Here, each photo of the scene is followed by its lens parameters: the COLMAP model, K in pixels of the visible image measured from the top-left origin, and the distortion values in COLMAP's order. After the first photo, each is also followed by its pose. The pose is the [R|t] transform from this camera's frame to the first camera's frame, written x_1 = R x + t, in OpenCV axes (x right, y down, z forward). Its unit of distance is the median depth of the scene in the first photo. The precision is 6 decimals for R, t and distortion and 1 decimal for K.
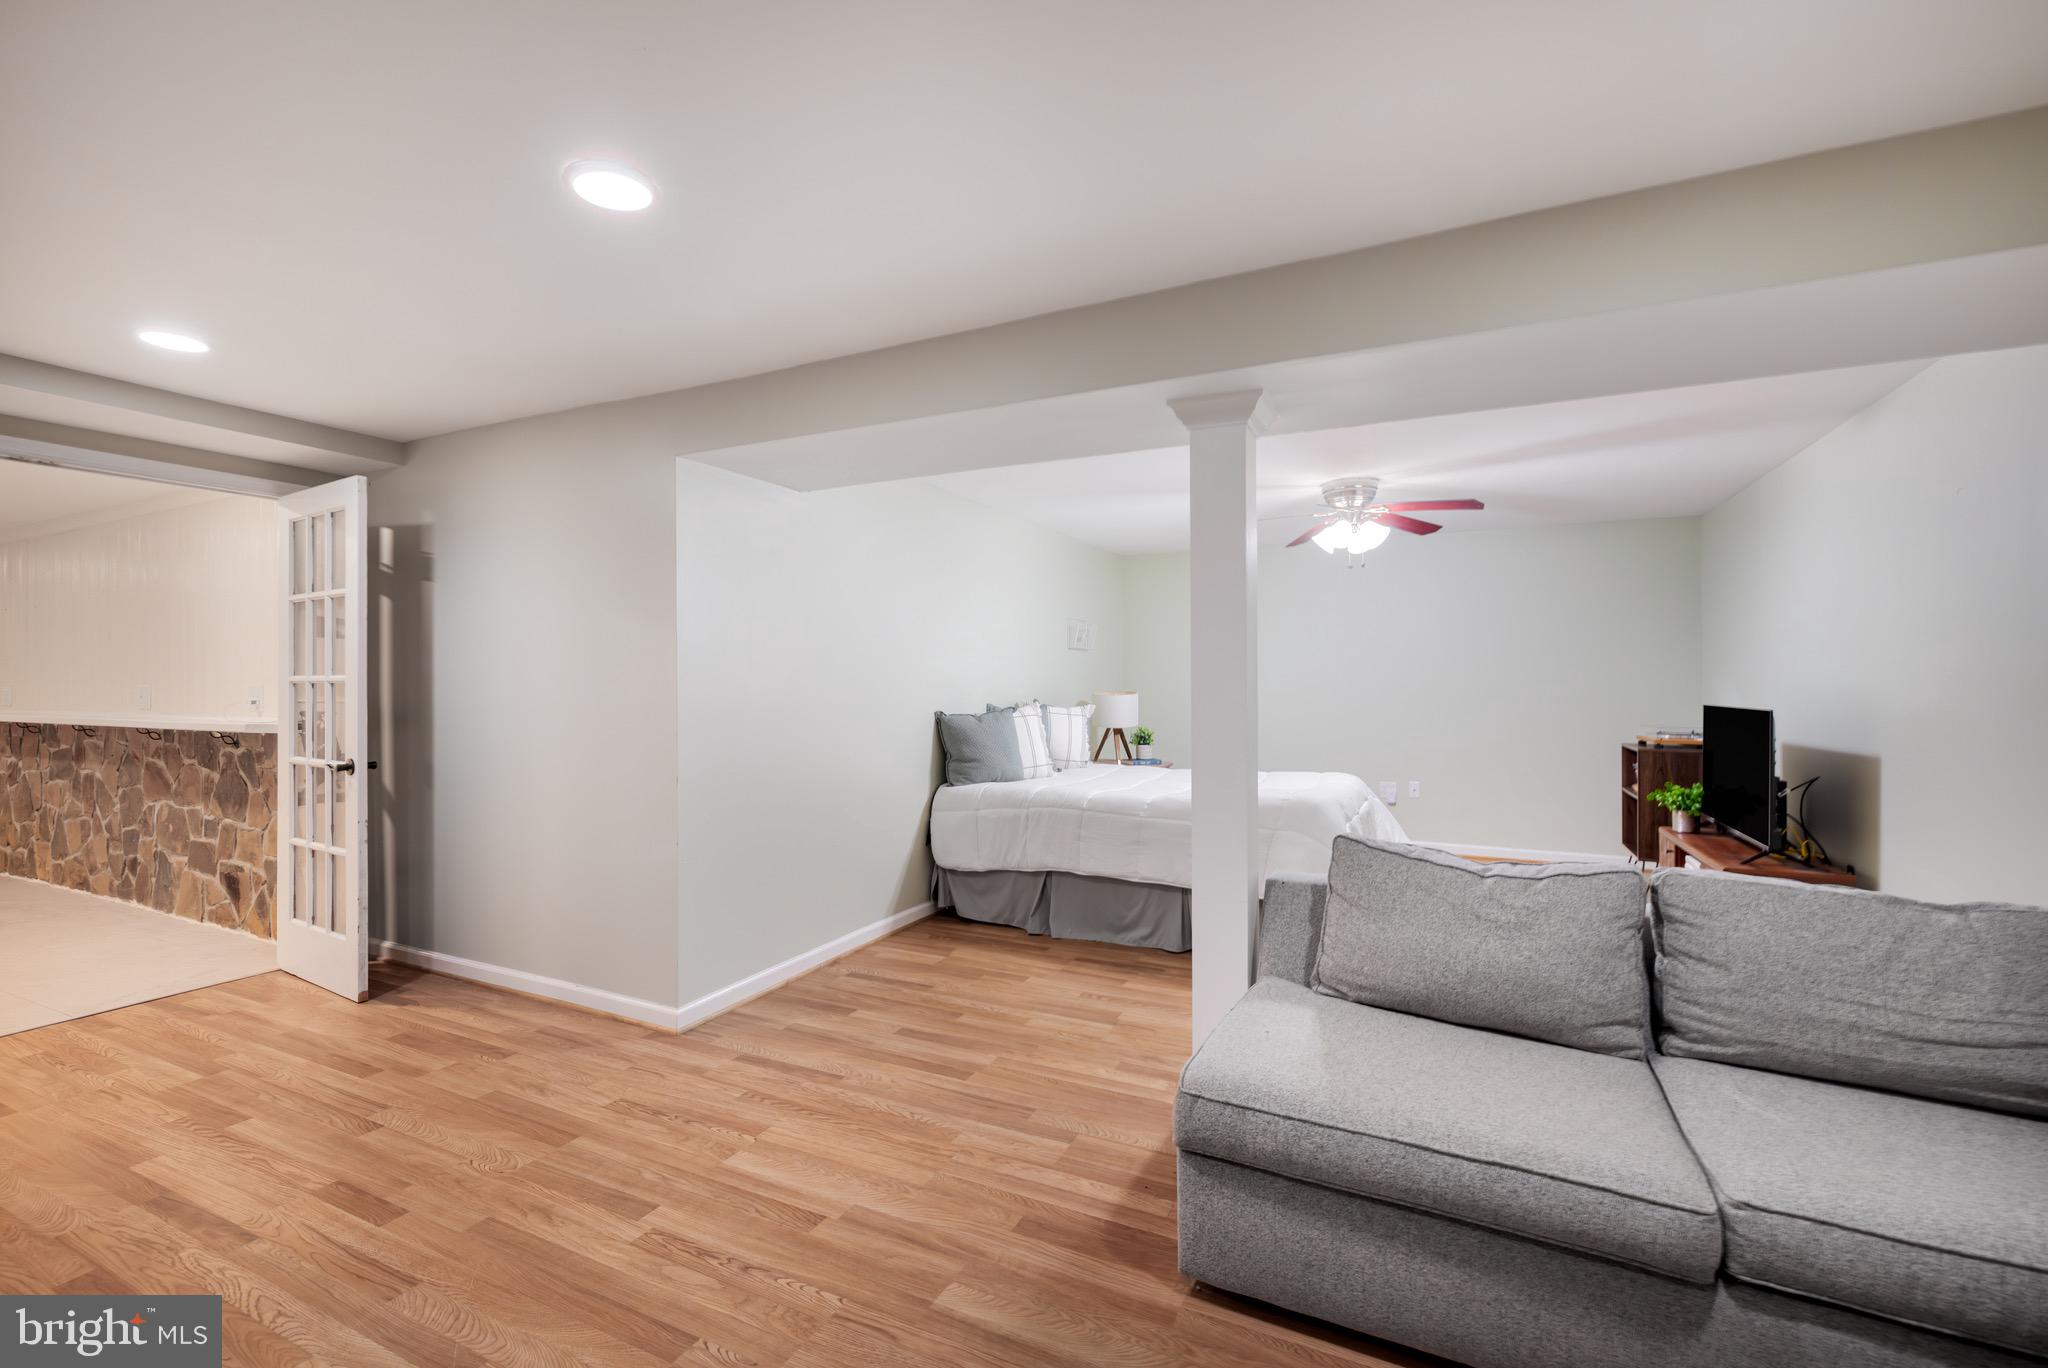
lens RADIAL K [[897.1, 0, 1023.3], [0, 897.1, 674.9], [0, 0, 1]] dist [-0.000285, -0.000001]
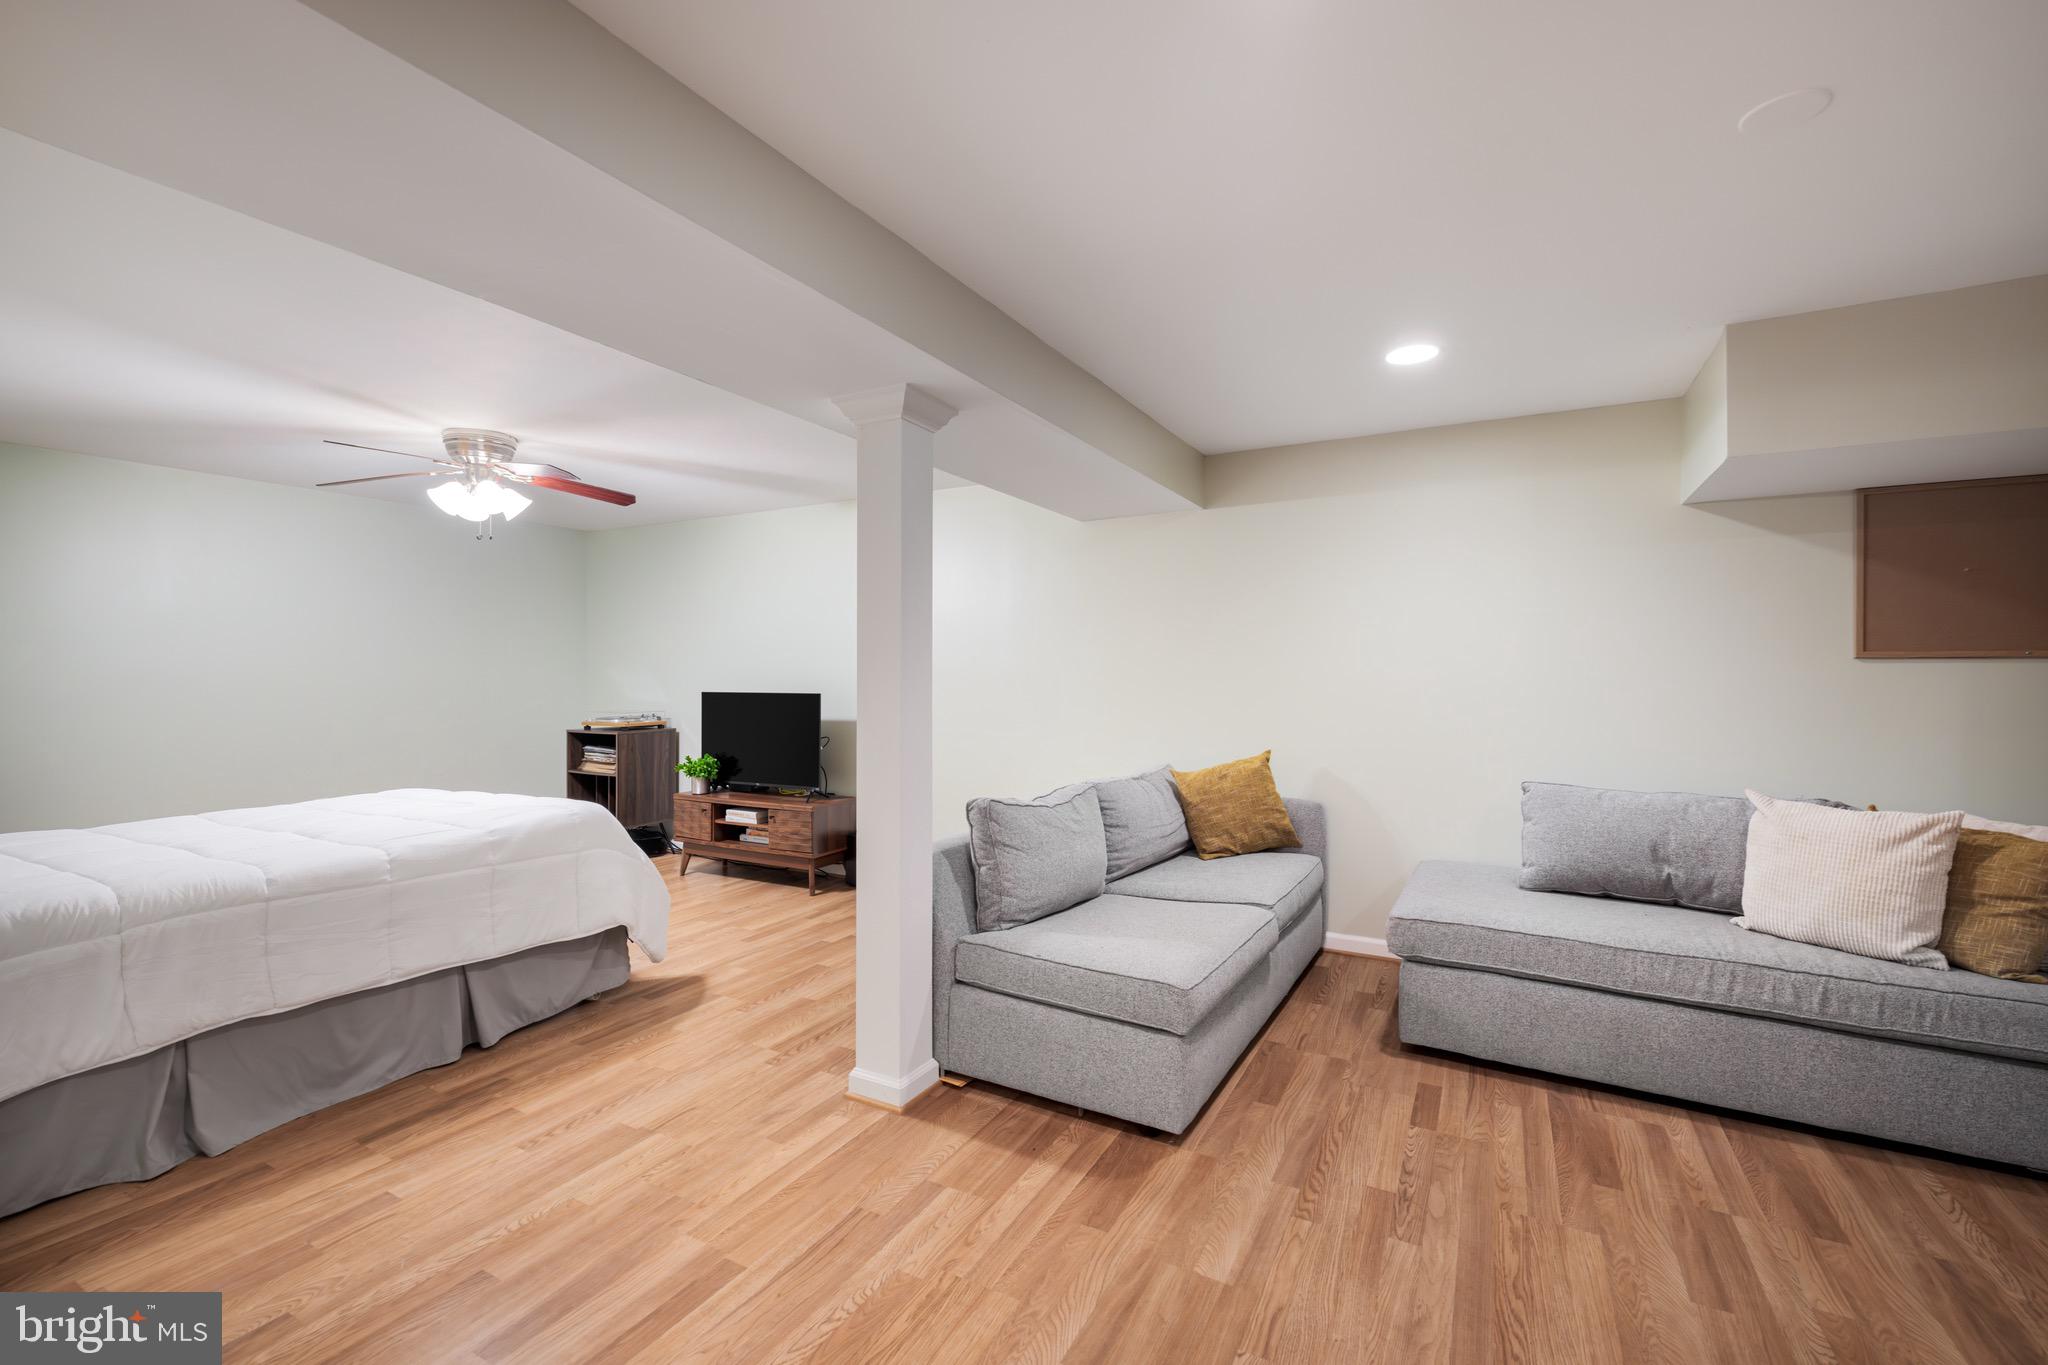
lens RADIAL K [[873.2, 0, 1022.7], [0, 873.2, 665.7], [0, 0, 1]] dist [0.001002, 0.000411]
pose [[0.038883, 0.009074, 0.999203, -0.609000], [-0.010767, 0.999905, -0.008661, 0.002923], [-0.999186, -0.010421, 0.038977, 0.656292]]
